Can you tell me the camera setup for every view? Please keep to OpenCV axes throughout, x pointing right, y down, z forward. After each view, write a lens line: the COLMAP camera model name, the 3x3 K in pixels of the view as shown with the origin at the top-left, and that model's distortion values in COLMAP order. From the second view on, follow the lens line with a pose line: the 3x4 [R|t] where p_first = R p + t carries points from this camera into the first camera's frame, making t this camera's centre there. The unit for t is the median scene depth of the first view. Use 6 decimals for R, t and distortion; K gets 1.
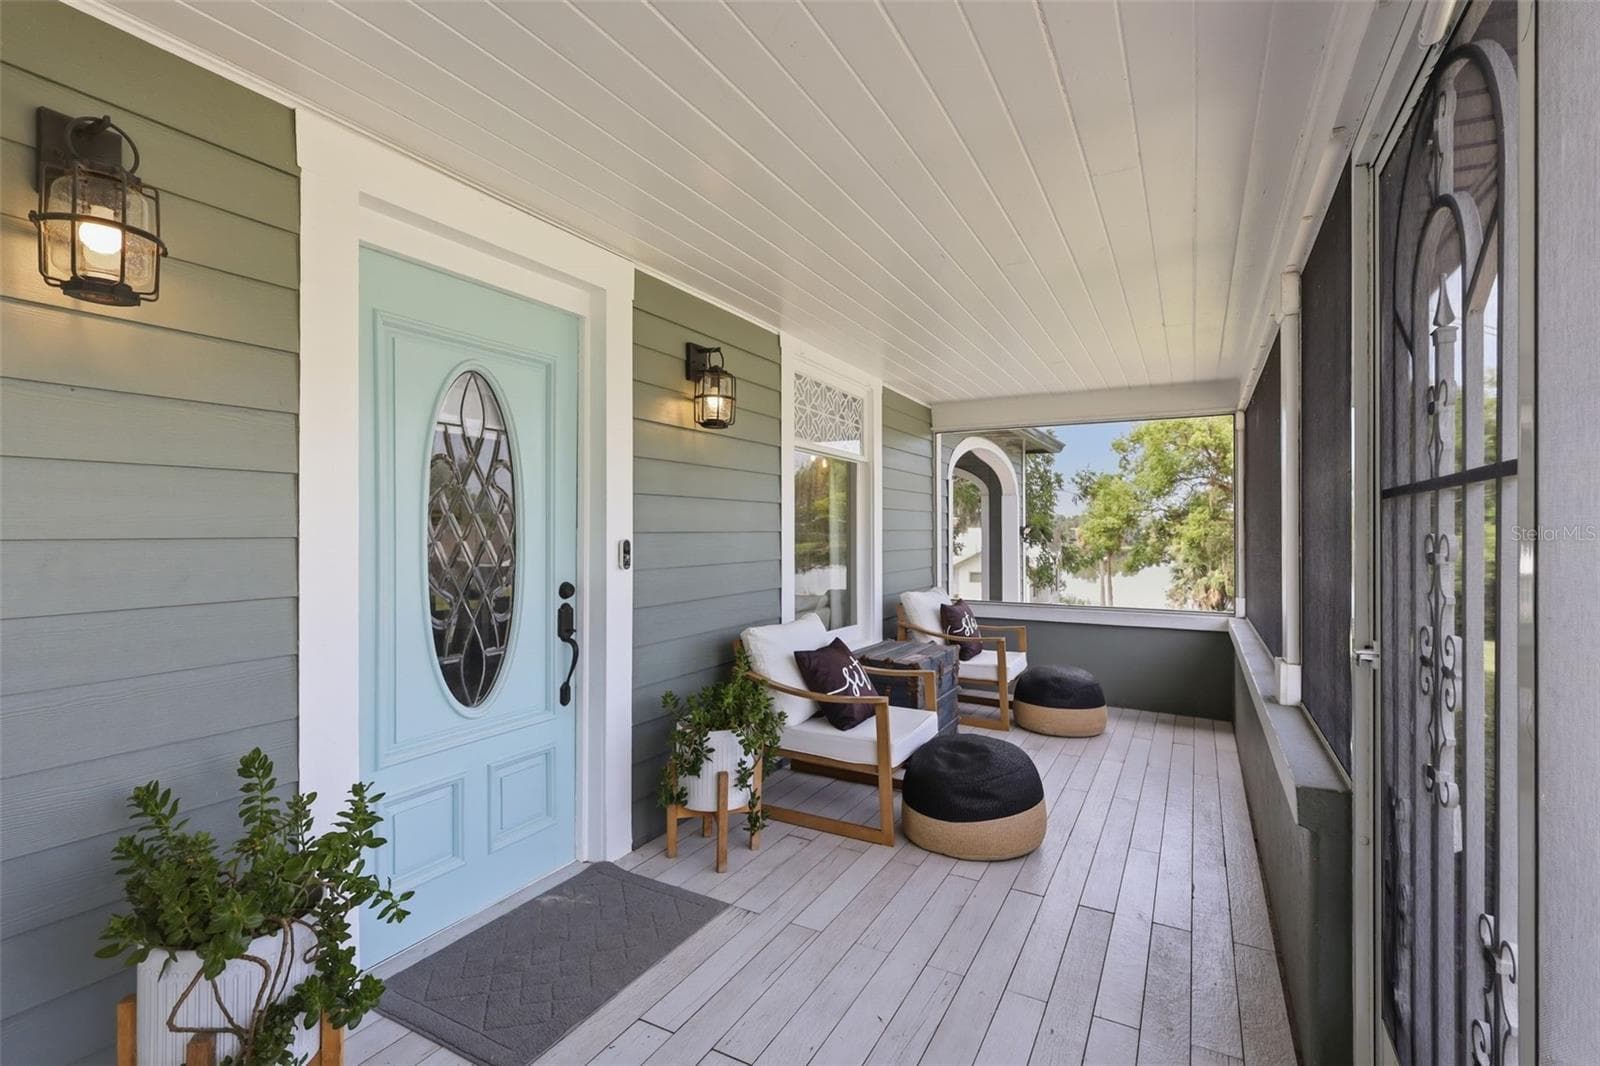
lens RADIAL K [[752.5, 0, 799.2], [0, 752.5, 536.8], [0, 0, 1]] dist [0.000457, 0.000224]
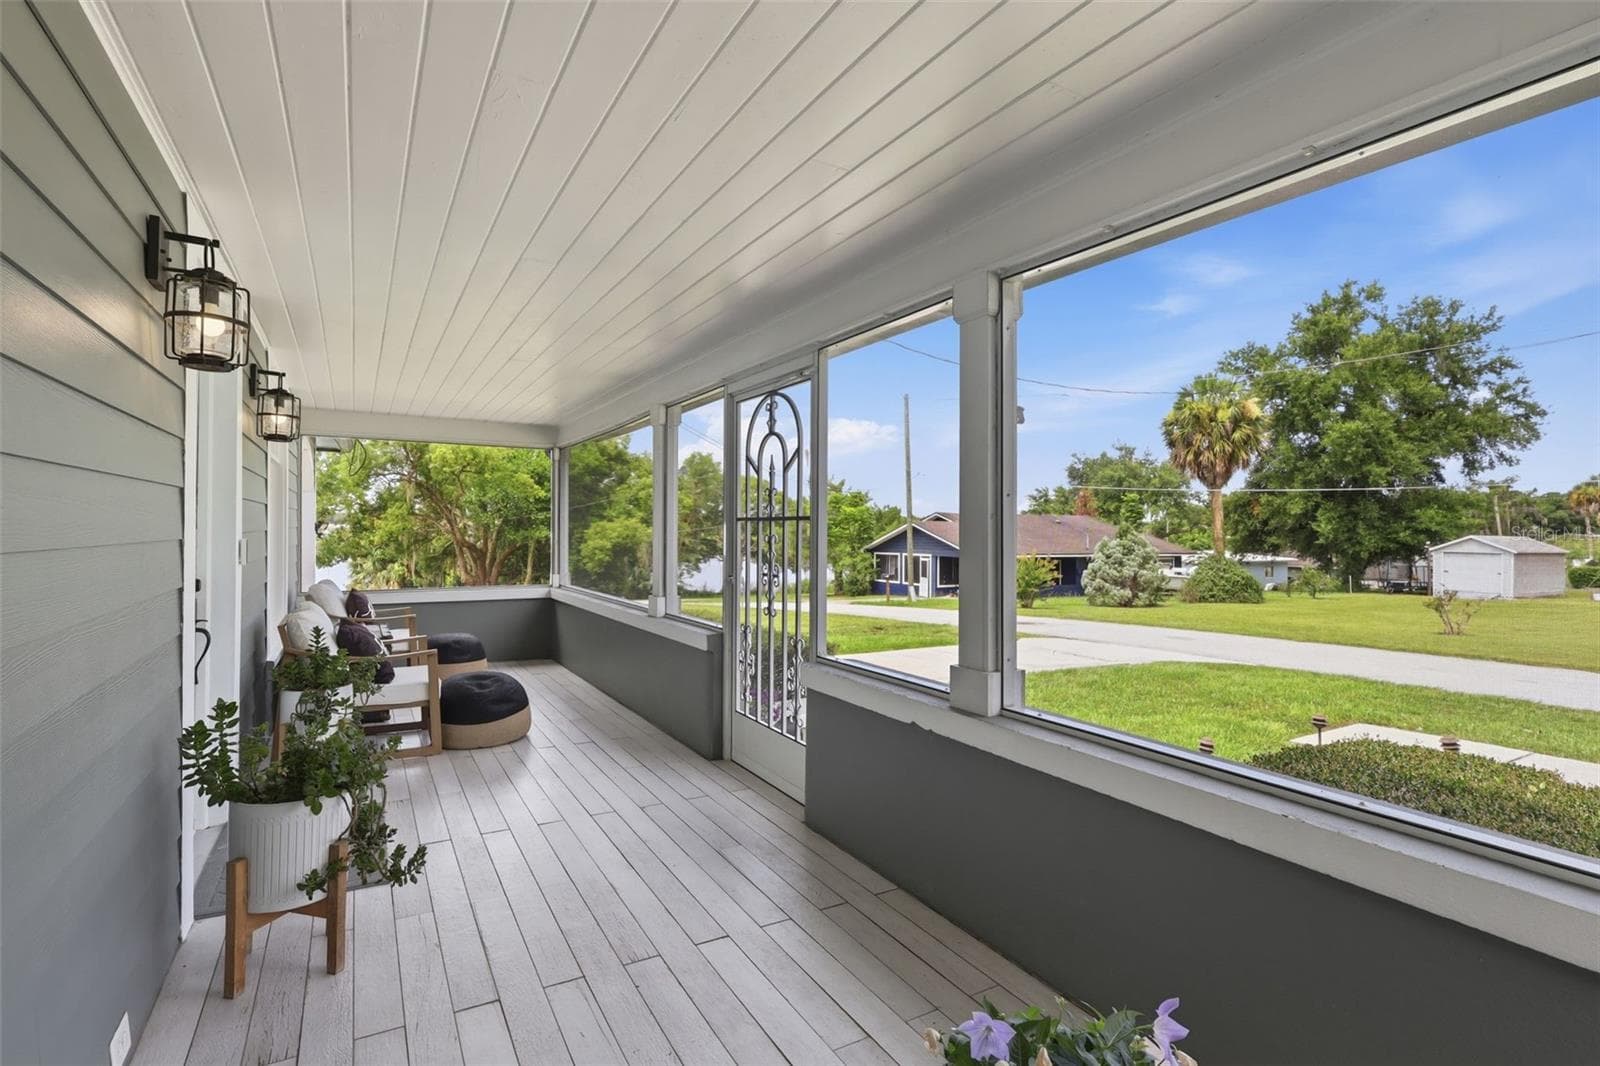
lens RADIAL K [[752.5, 0, 799.2], [0, 752.5, 536.8], [0, 0, 1]] dist [0.000457, 0.000224]
pose [[0.521619, -0.007032, 0.853150, -0.130450], [-0.000044, 0.999966, 0.008268, -0.001518], [-0.853178, -0.004350, 0.521601, -0.055279]]
